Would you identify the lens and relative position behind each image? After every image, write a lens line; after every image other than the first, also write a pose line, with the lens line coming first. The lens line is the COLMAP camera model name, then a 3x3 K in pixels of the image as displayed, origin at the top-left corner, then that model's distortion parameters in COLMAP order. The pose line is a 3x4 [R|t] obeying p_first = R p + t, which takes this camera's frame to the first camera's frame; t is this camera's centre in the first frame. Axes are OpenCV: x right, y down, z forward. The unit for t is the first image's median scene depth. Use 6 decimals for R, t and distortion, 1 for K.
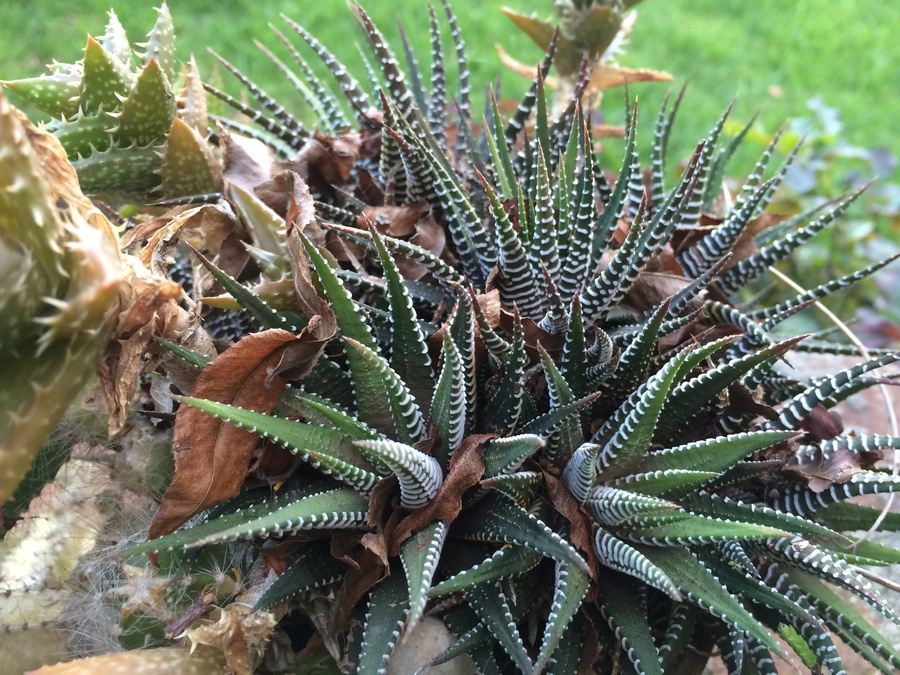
lens RADIAL K [[798.3, 0, 452.2], [0, 798.3, 333.6], [0, 0, 1]] dist [0.081263, -0.134286]
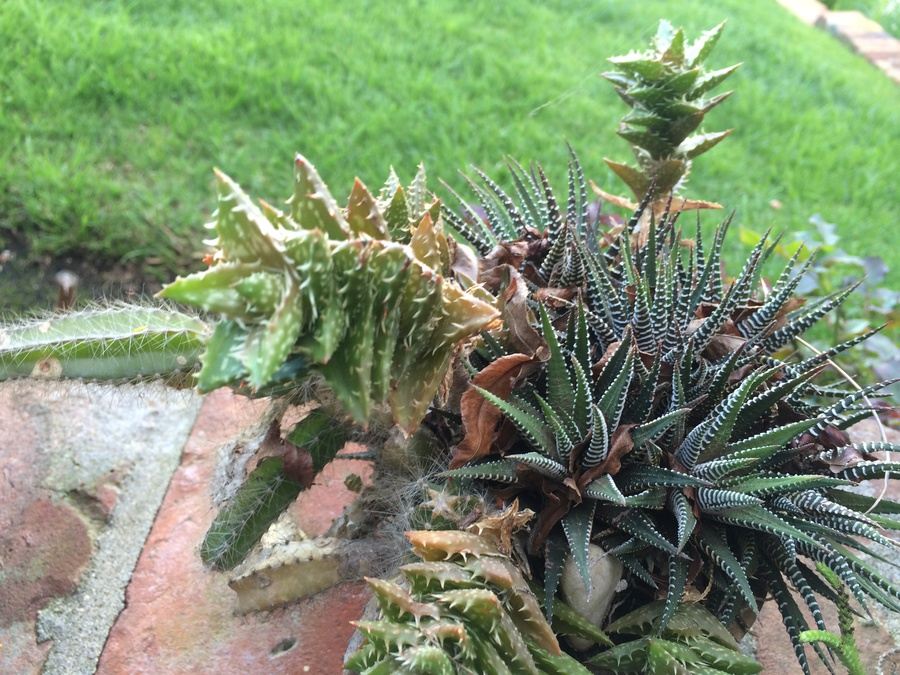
lens RADIAL K [[798.3, 0, 452.2], [0, 798.3, 333.6], [0, 0, 1]] dist [0.081263, -0.134286]
pose [[0.999797, 0.019971, -0.002551, -0.260149], [-0.020133, 0.992564, -0.120051, 0.116890], [0.000135, 0.120078, 0.992764, -0.522042]]
